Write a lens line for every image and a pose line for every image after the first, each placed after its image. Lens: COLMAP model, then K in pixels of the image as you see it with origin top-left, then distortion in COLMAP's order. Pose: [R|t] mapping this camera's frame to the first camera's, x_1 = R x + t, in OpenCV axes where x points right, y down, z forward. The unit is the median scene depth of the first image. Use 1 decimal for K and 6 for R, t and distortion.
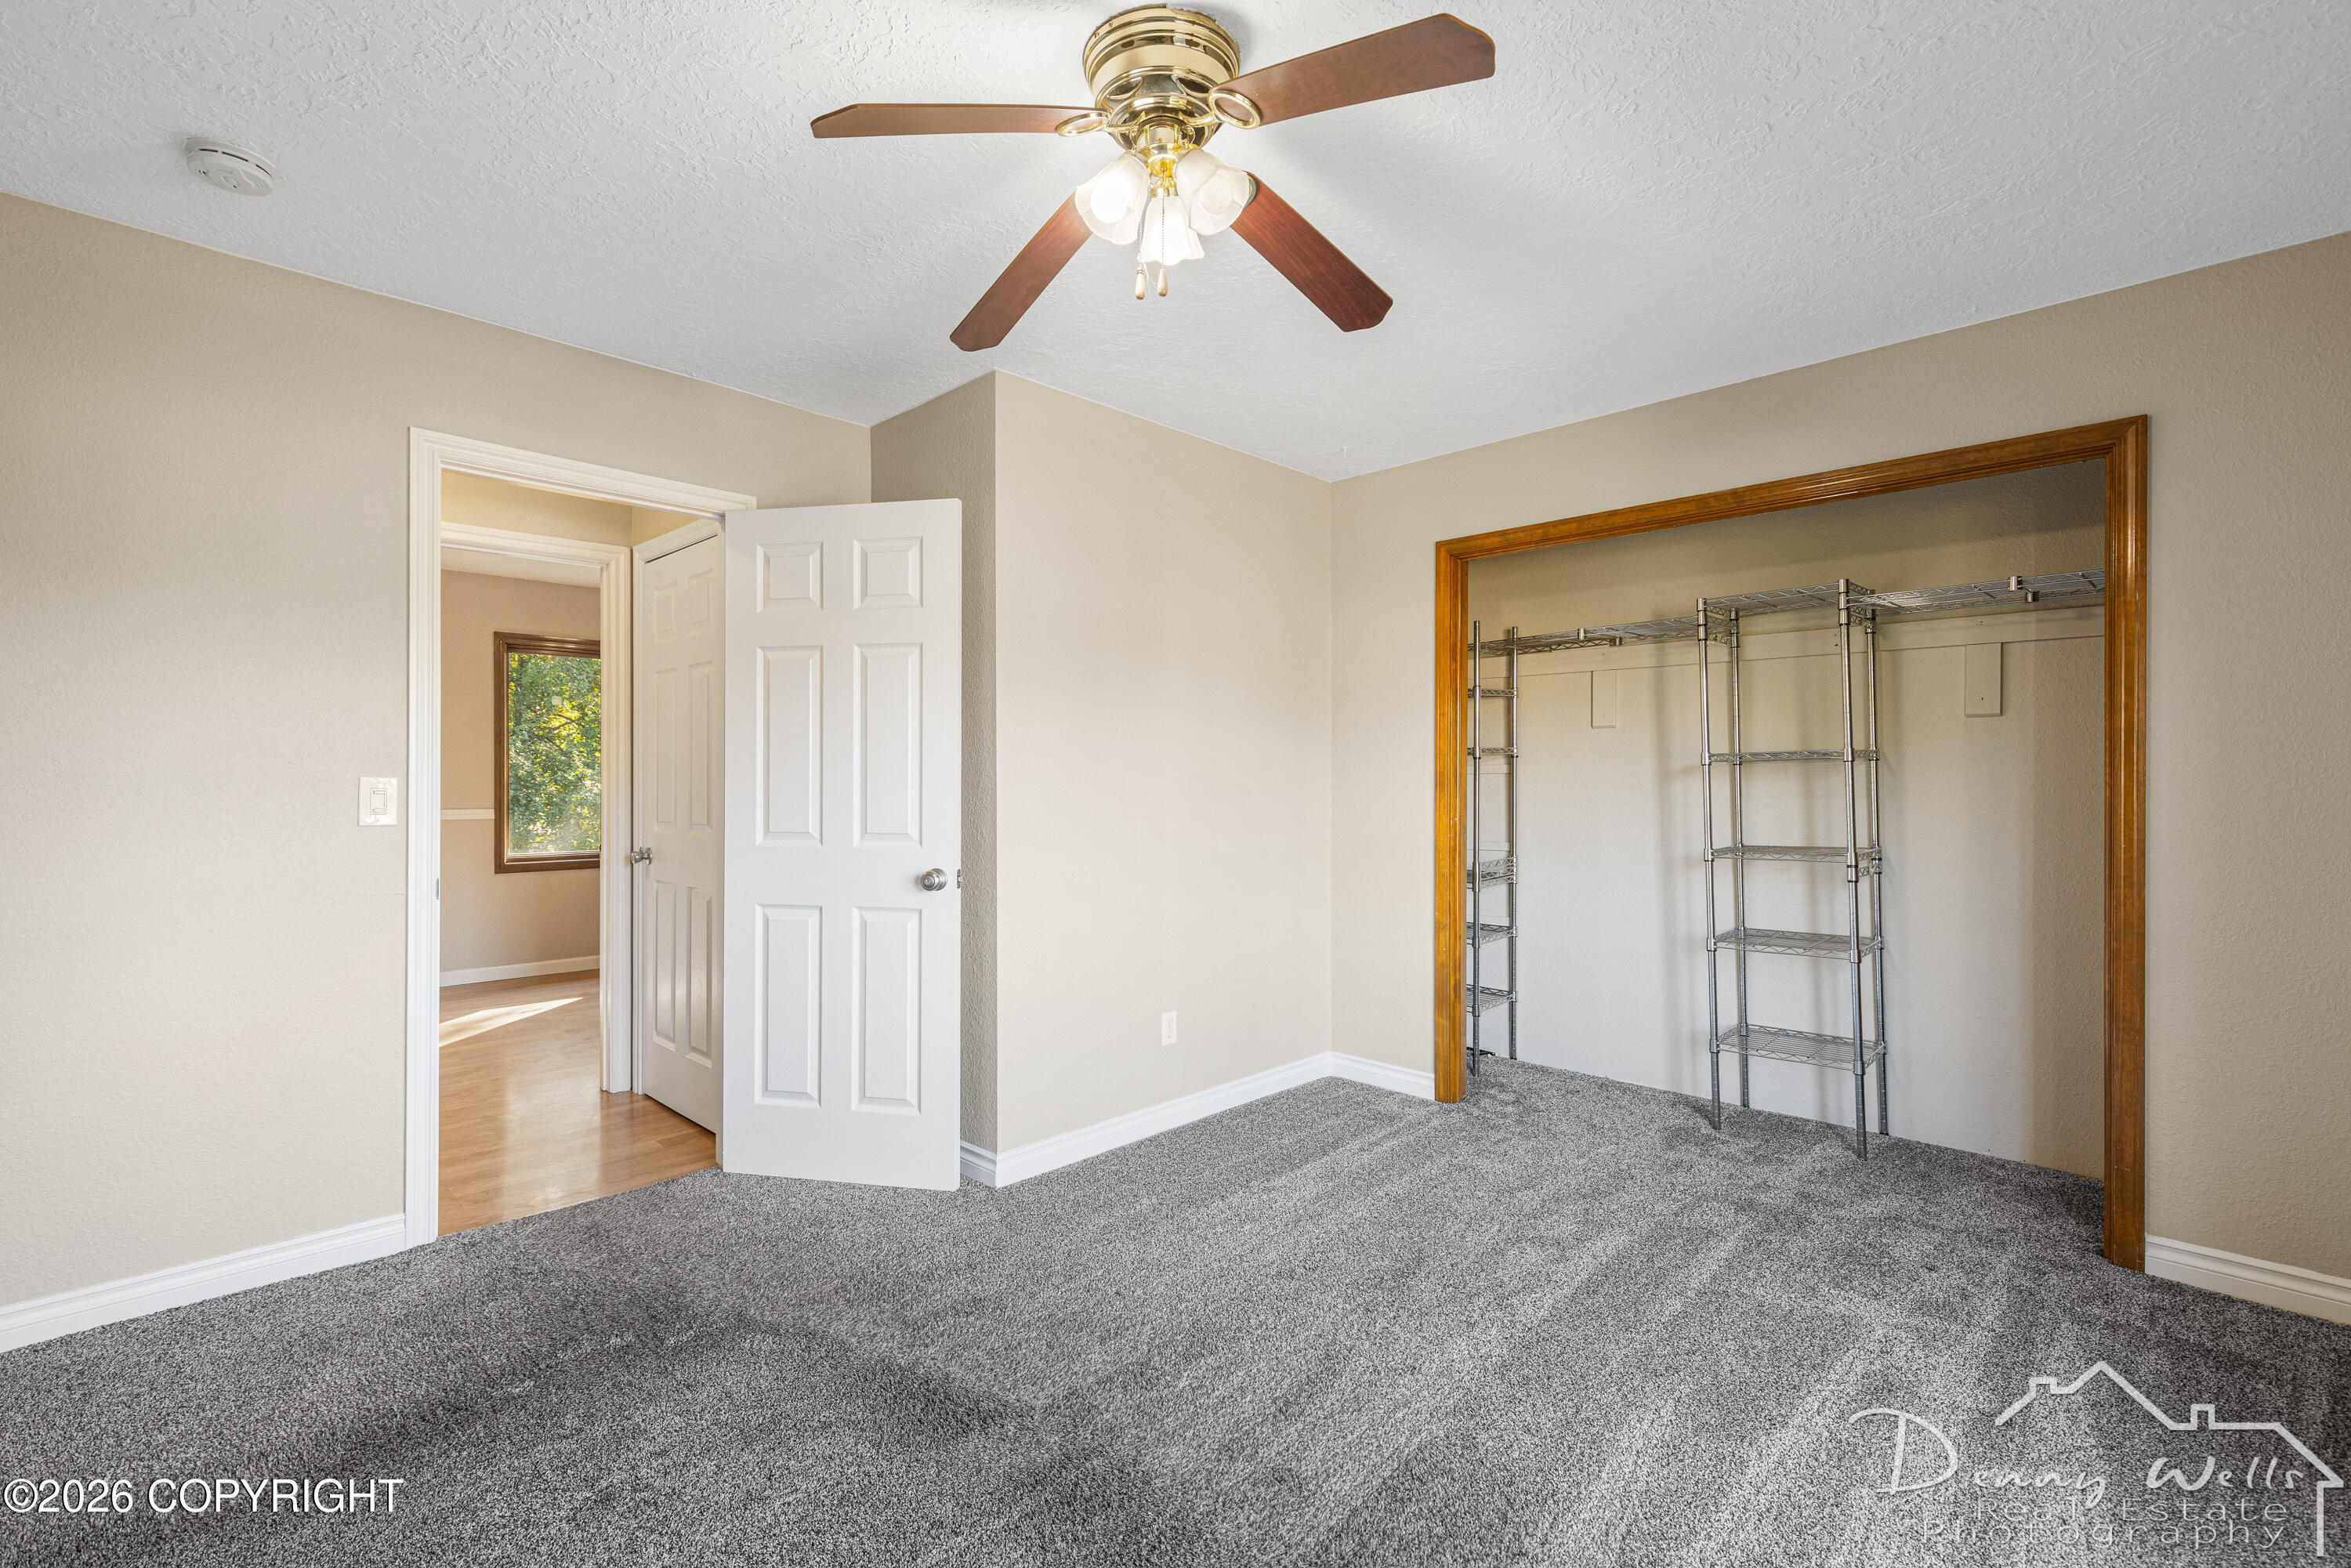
lens RADIAL K [[1051.1, 0, 1170.4], [0, 1051.1, 774.5], [0, 0, 1]] dist [0.001151, -0.000217]
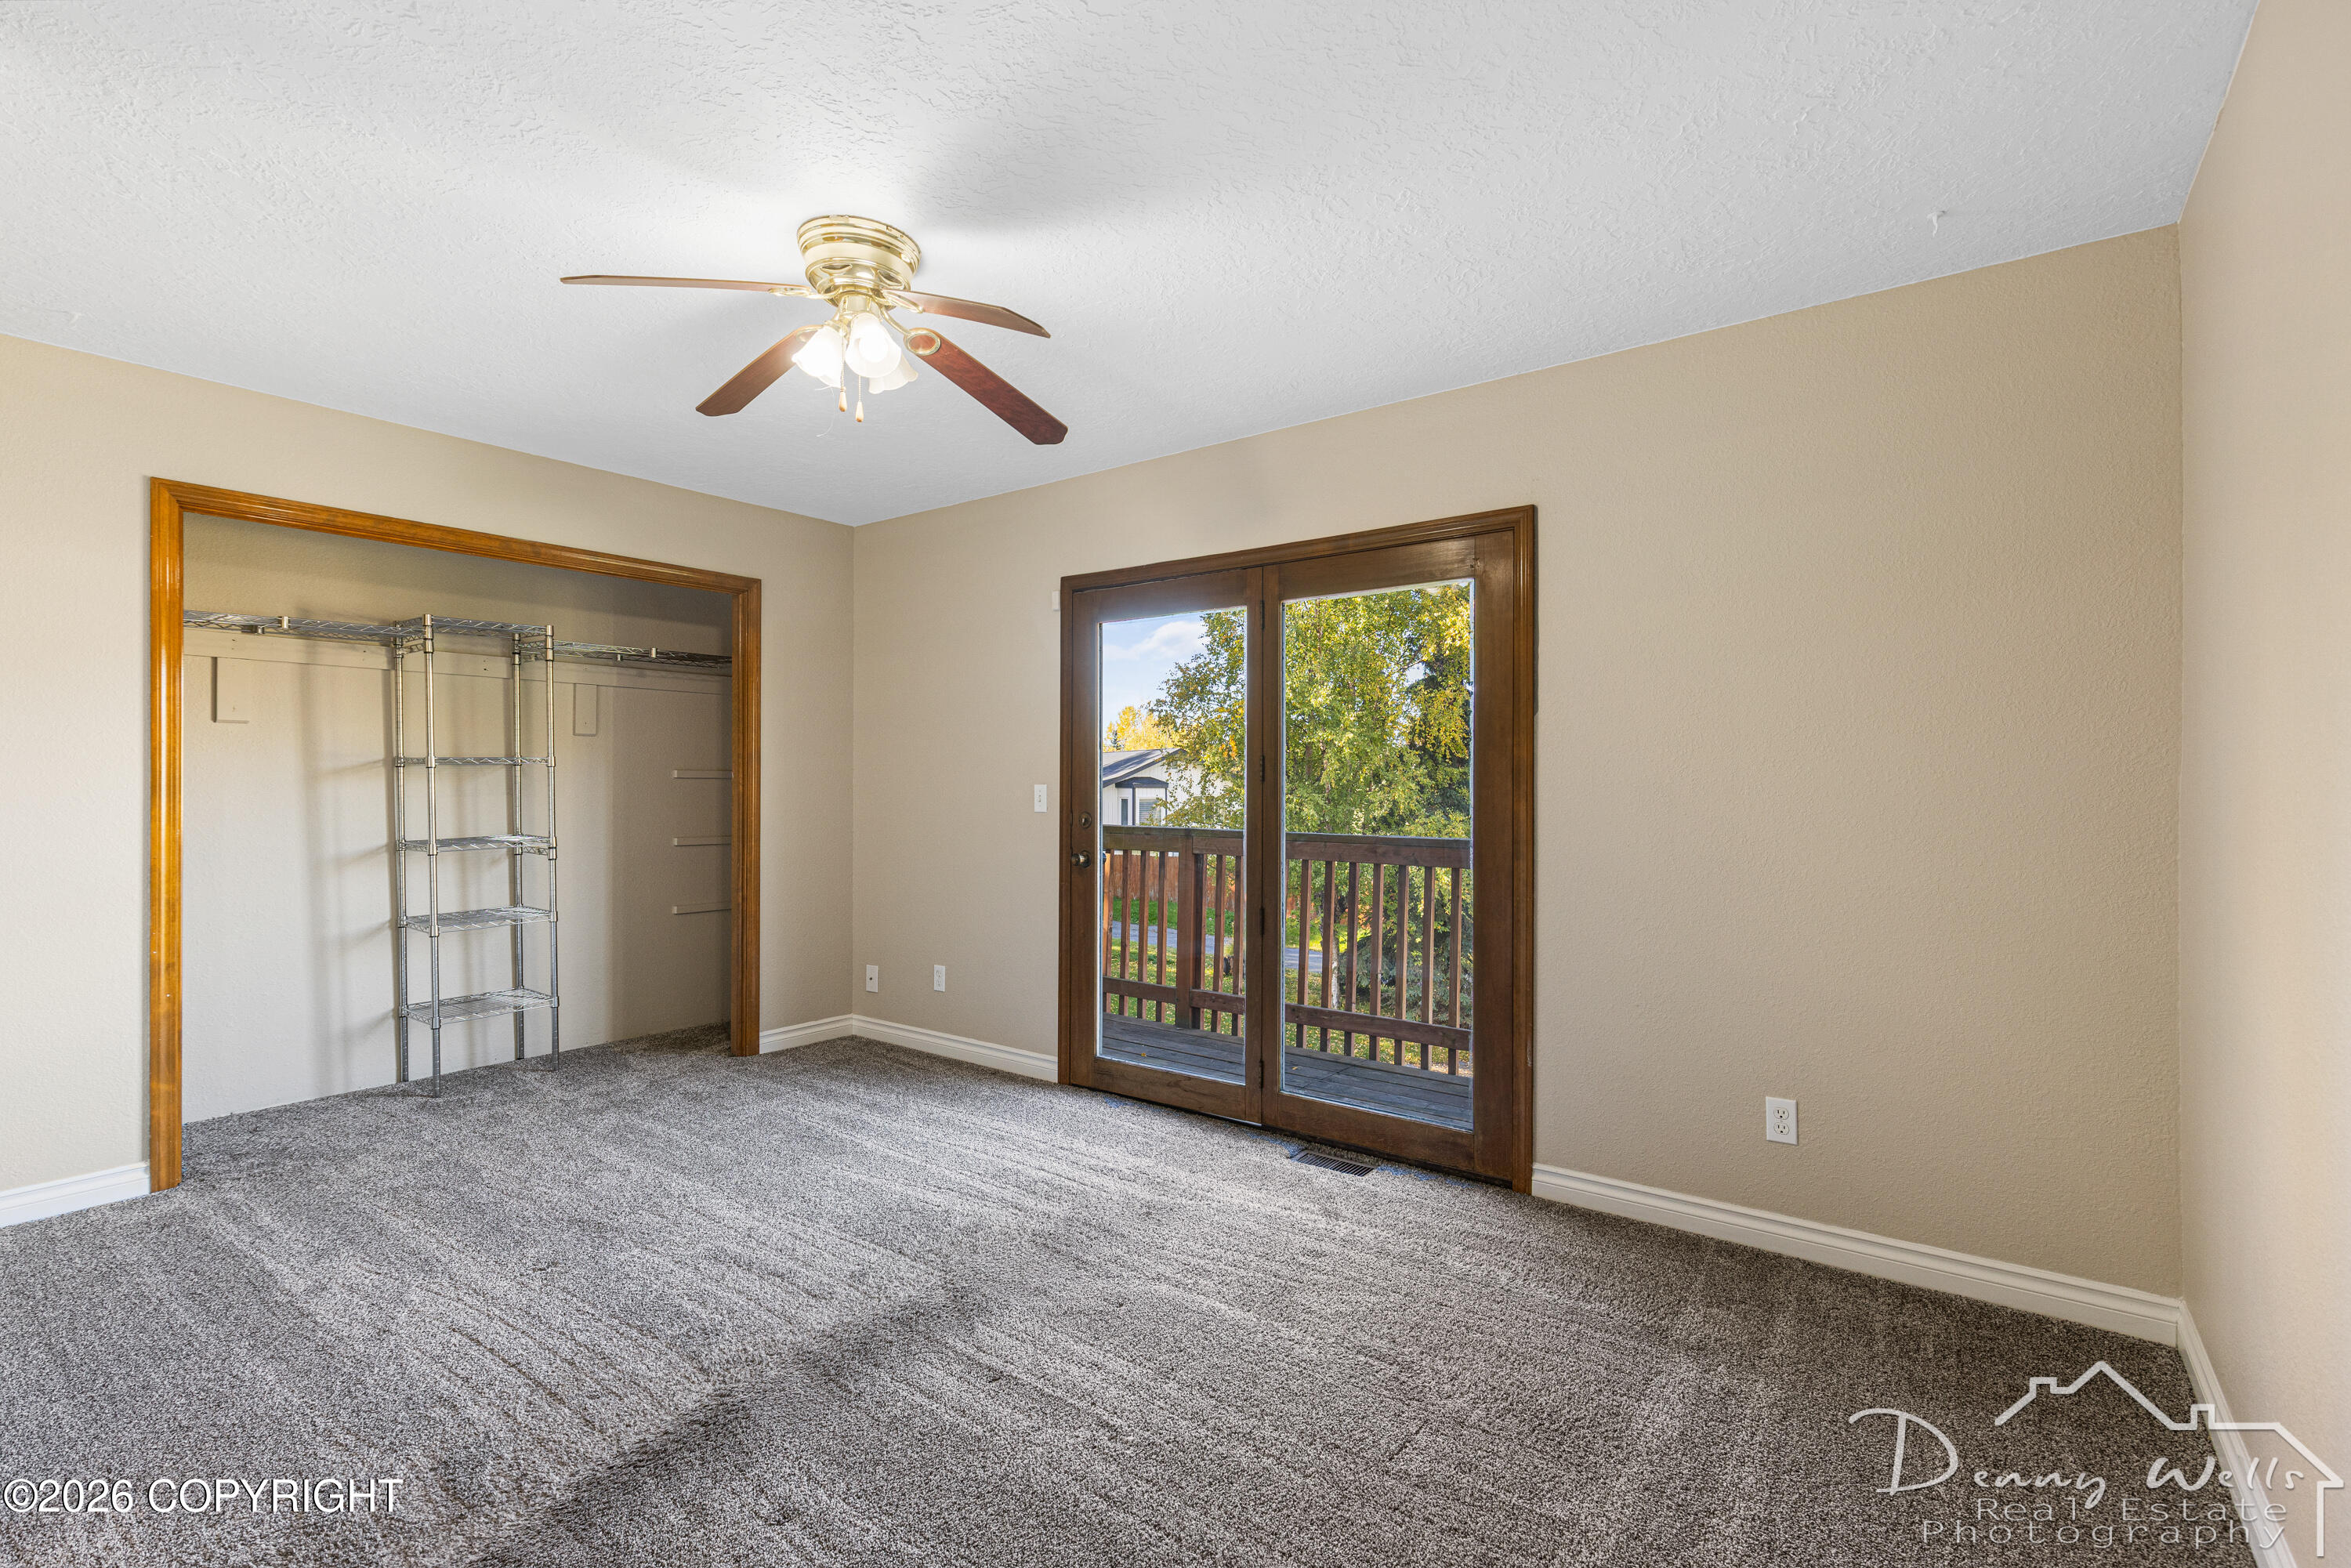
lens RADIAL K [[1051.1, 0, 1169.0], [0, 1051.1, 786.7], [0, 0, 1]] dist [0.001151, -0.000217]
pose [[-0.131738, -0.012178, 0.991210, -0.706785], [-0.009704, 0.999892, 0.010995, -0.009803], [-0.991237, -0.008170, -0.131842, 0.401467]]
